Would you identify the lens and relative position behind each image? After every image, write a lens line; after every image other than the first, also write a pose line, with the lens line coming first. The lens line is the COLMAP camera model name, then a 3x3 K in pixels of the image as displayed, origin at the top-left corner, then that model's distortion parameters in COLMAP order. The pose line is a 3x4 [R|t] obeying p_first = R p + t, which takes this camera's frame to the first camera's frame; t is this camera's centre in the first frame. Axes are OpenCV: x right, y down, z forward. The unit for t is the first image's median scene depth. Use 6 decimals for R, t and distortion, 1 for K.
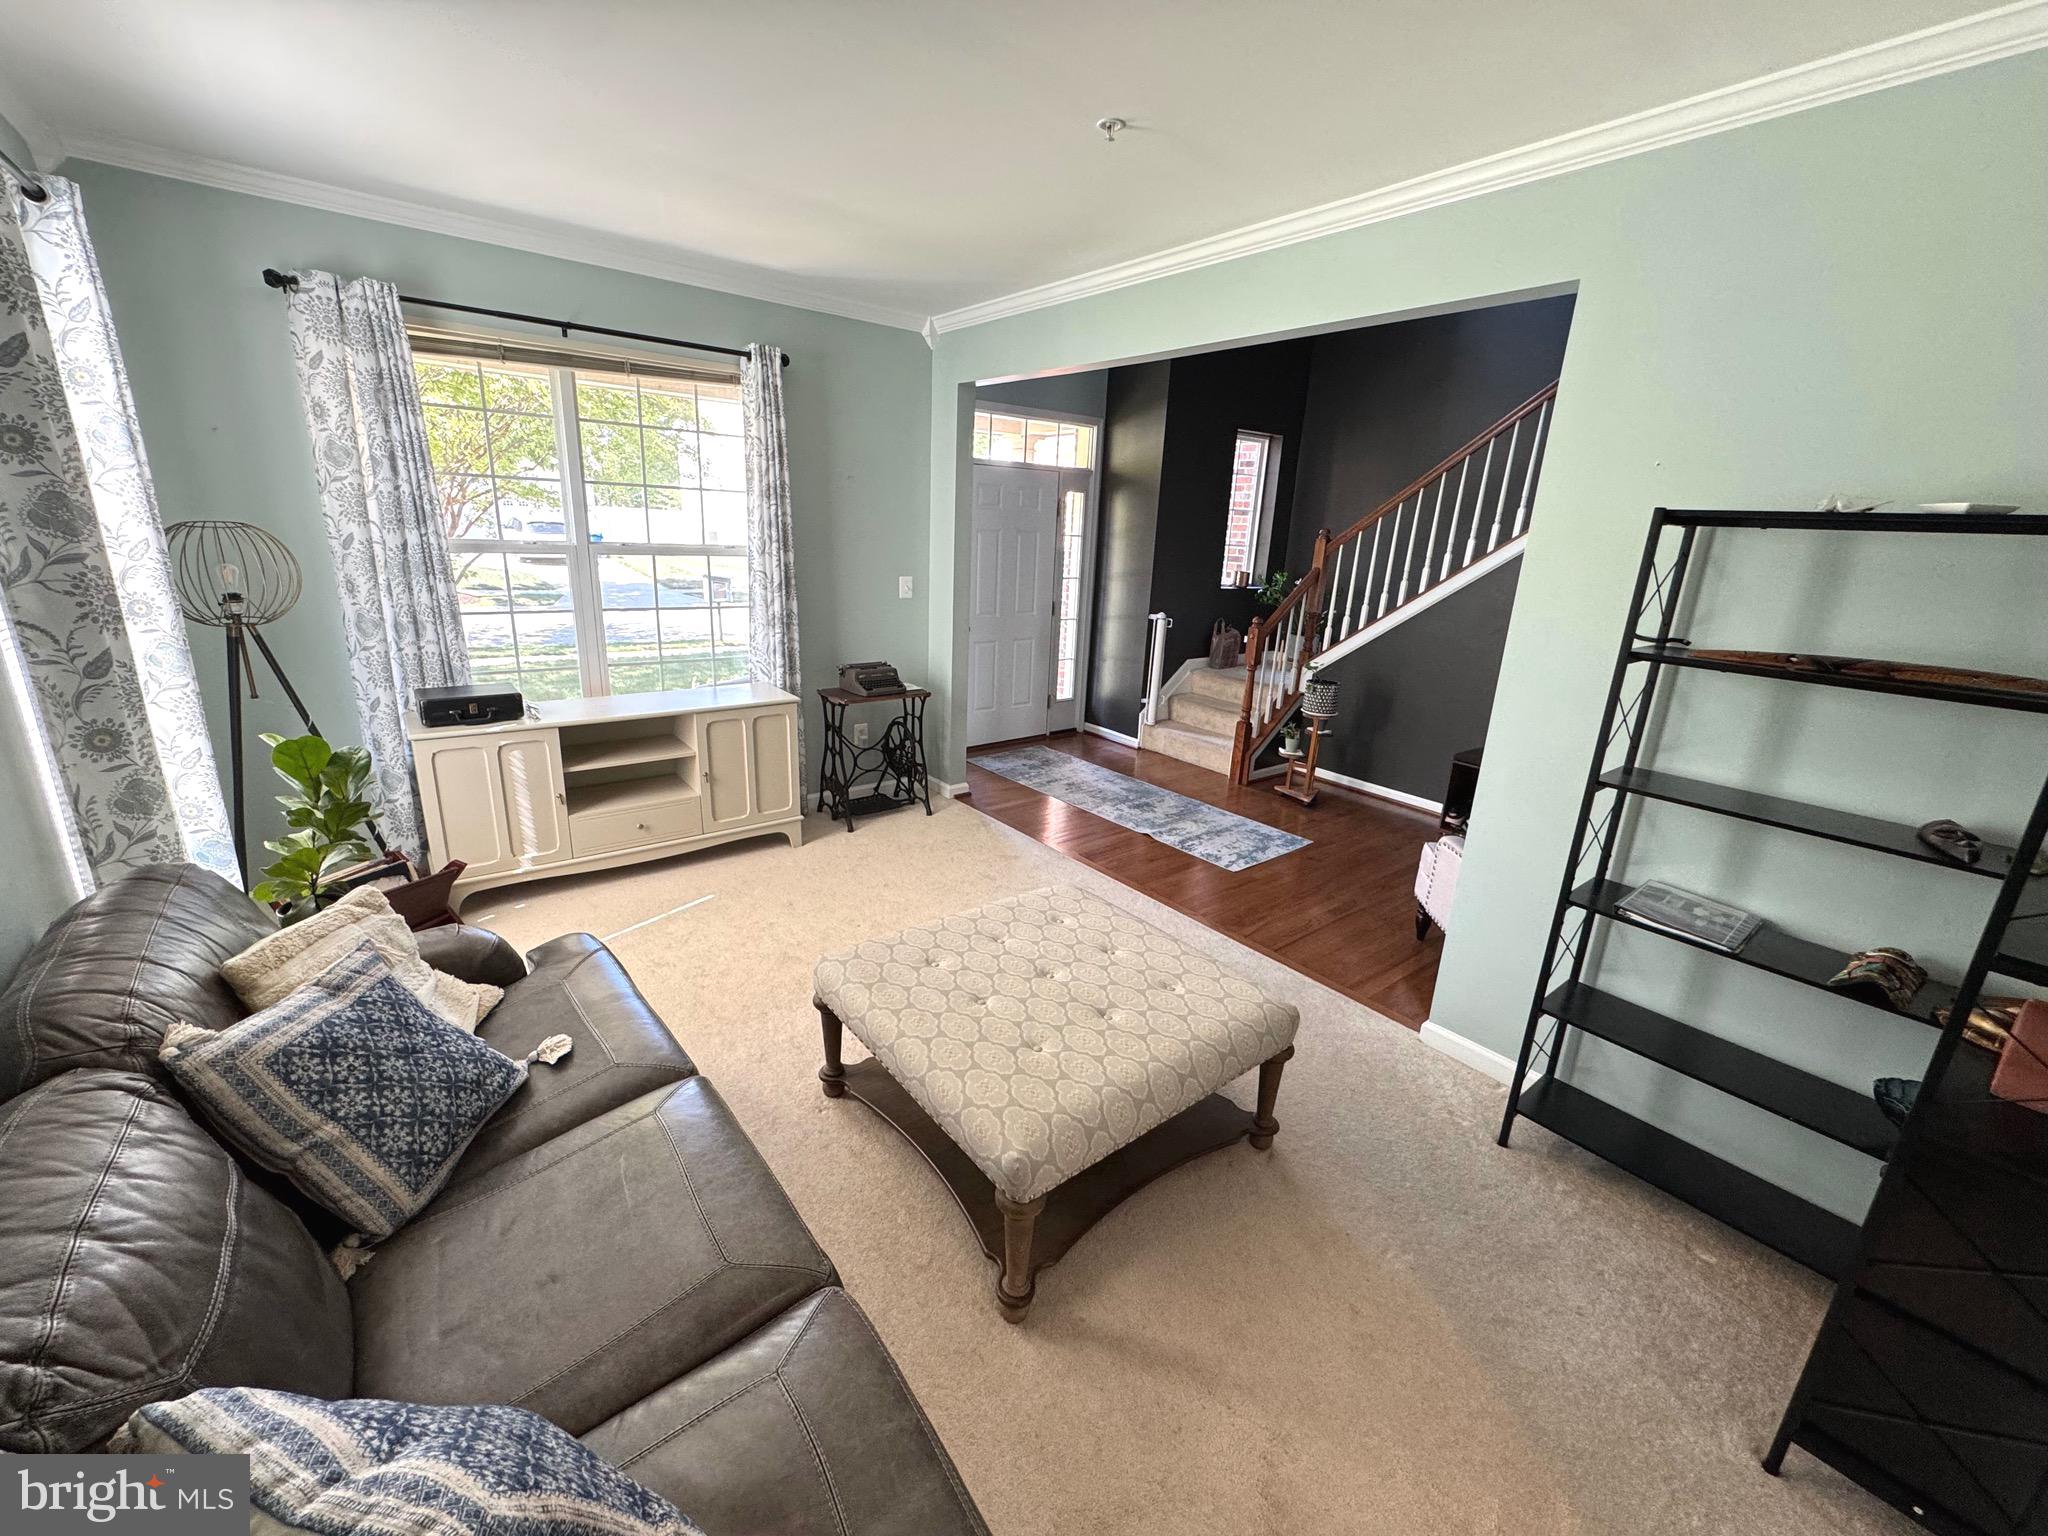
lens RADIAL K [[818.2, 0, 1020.0], [0, 818.2, 765.0], [0, 0, 1]] dist [-0.004030, 0.000302]
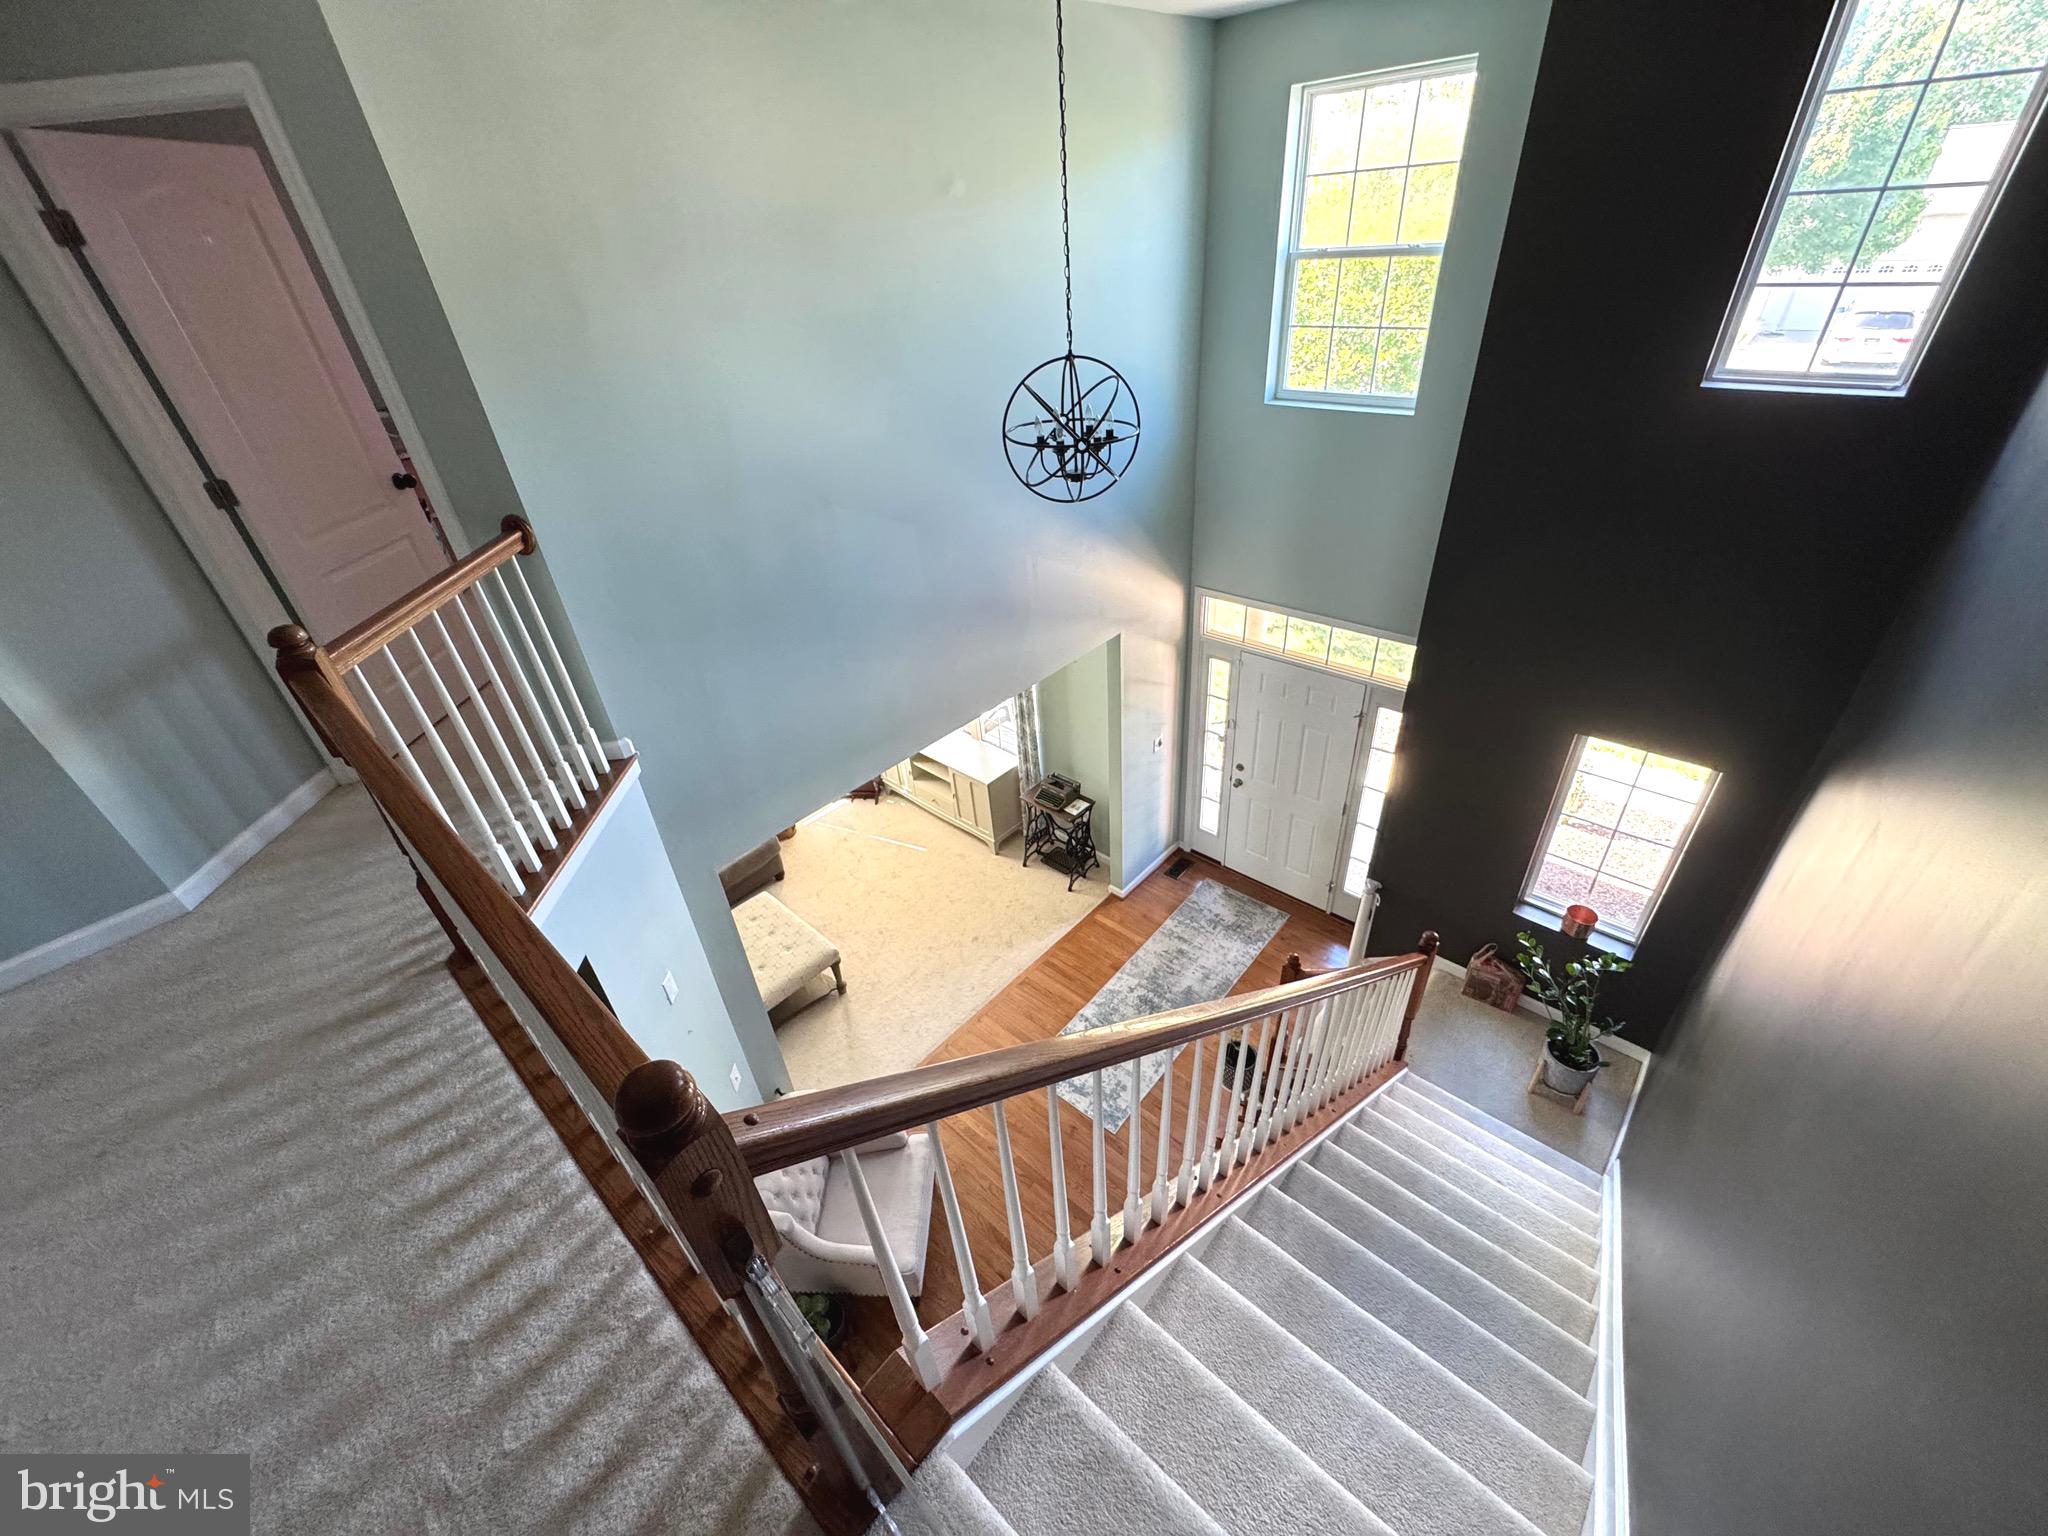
lens RADIAL K [[818.2, 0, 1020.0], [0, 818.2, 765.0], [0, 0, 1]] dist [-0.004030, 0.000302]
pose [[0.155041, 0.506224, -0.848351, 1.425859], [-0.207831, 0.856231, 0.472943, -1.143991], [0.965799, 0.102988, 0.237960, 0.804955]]
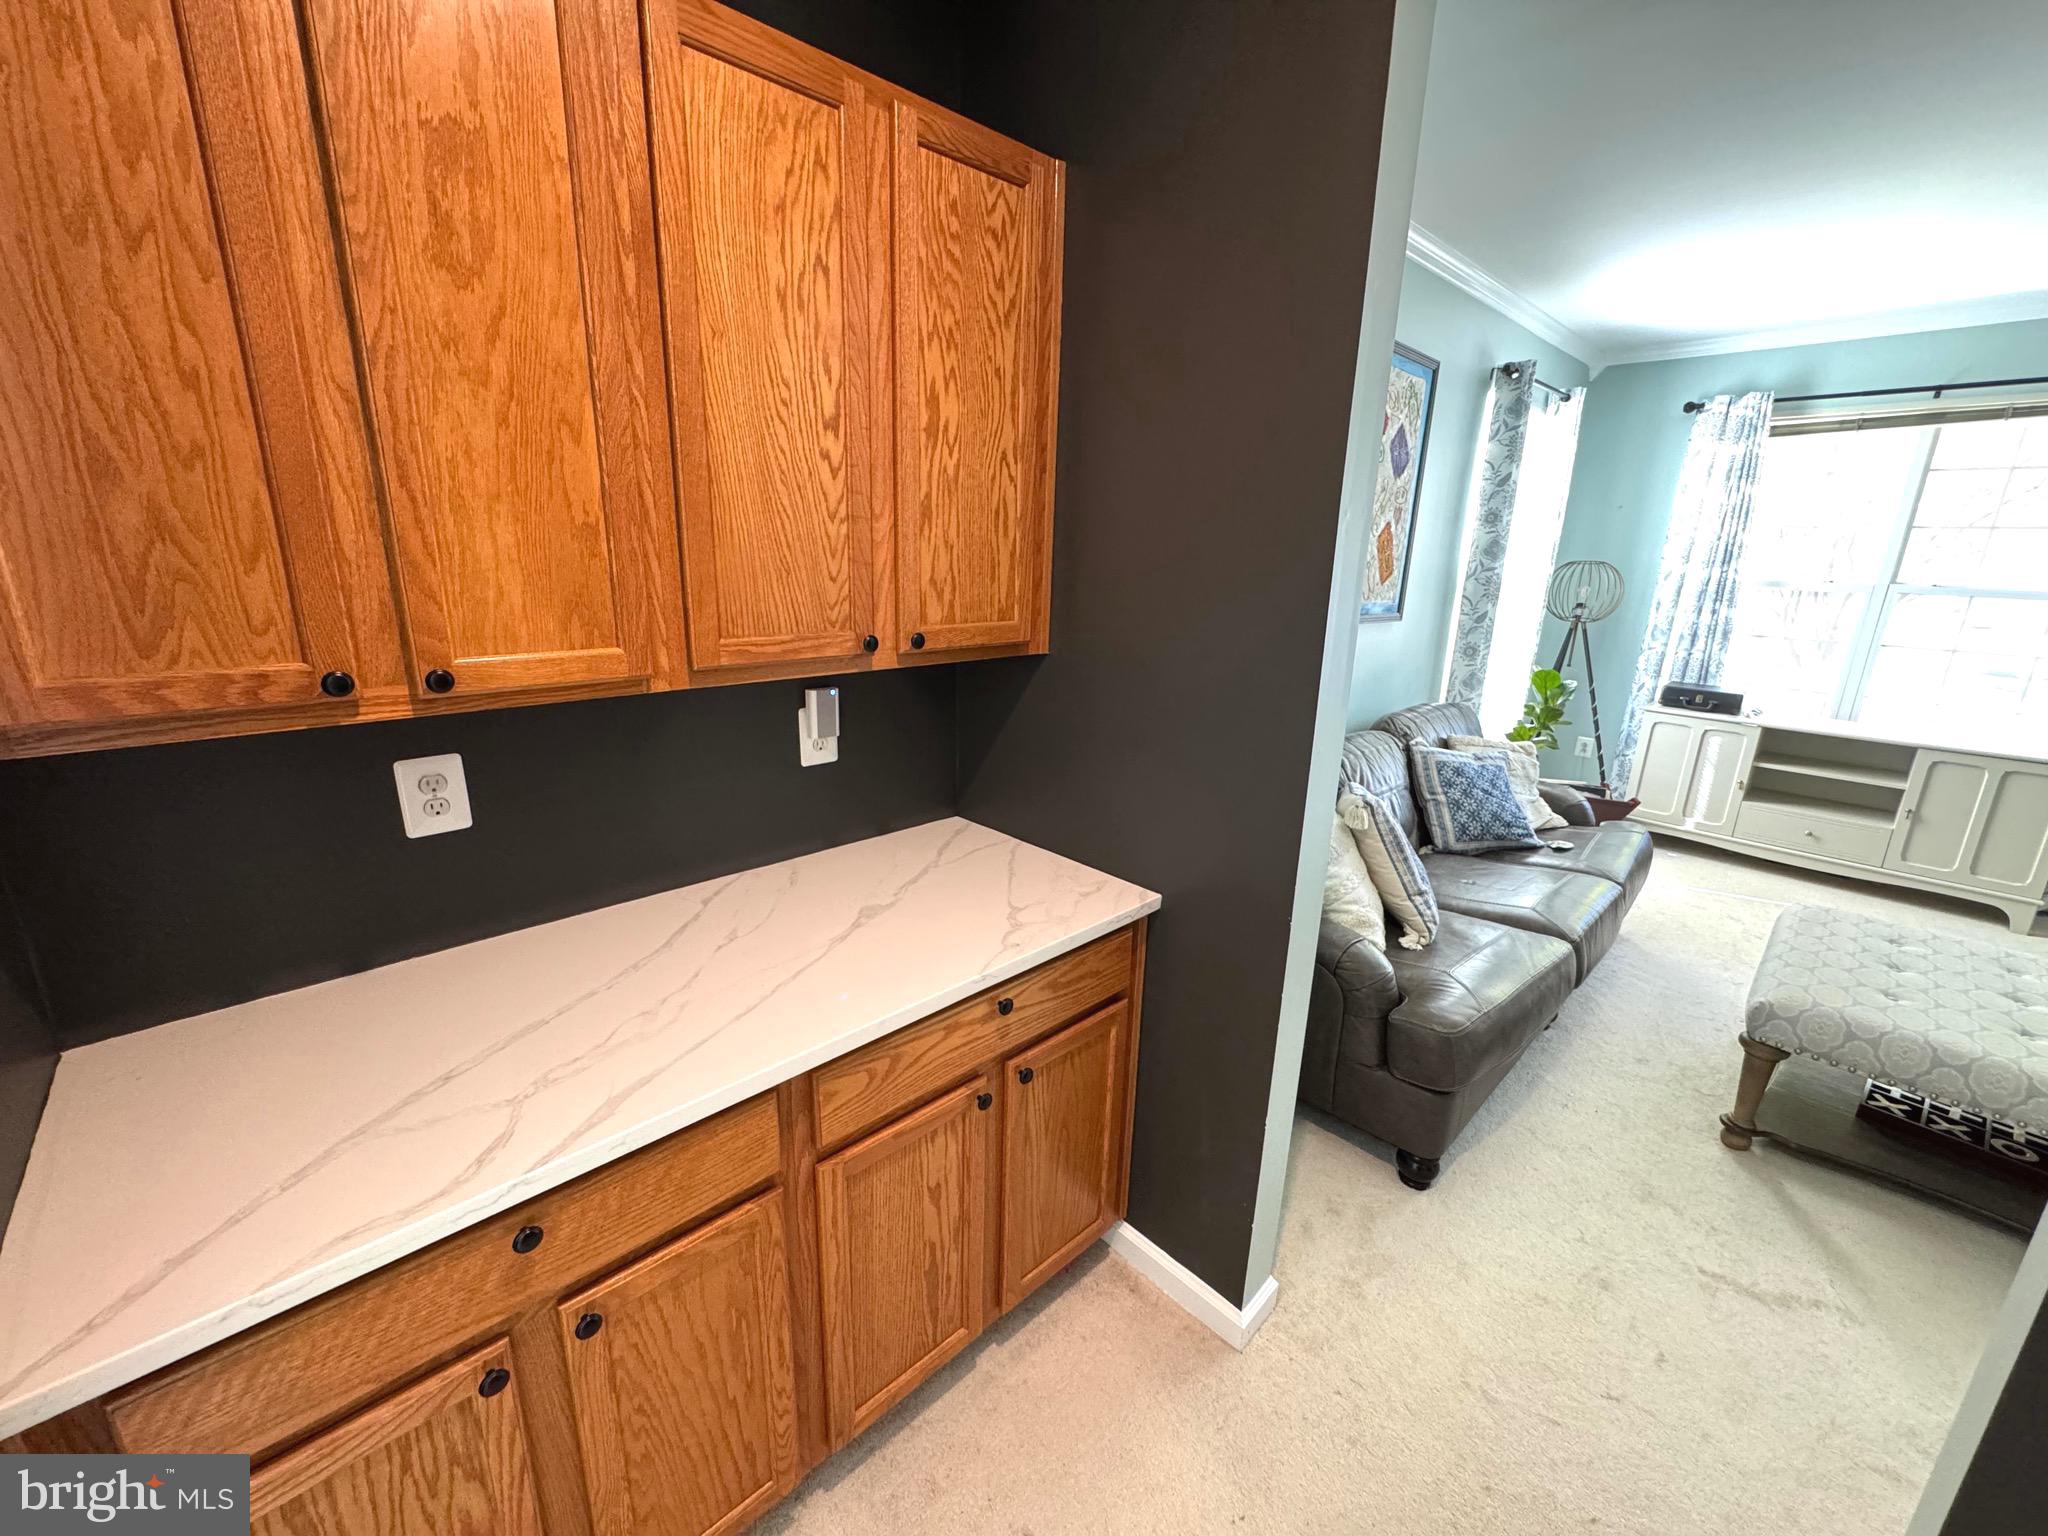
lens RADIAL K [[818.2, 0, 1020.0], [0, 818.2, 765.0], [0, 0, 1]] dist [-0.004030, 0.000302]
pose [[0.091248, 0.220448, -0.971121, 0.537358], [-0.303125, 0.935062, 0.183780, 0.121277], [0.948572, 0.277601, 0.152146, -0.220863]]
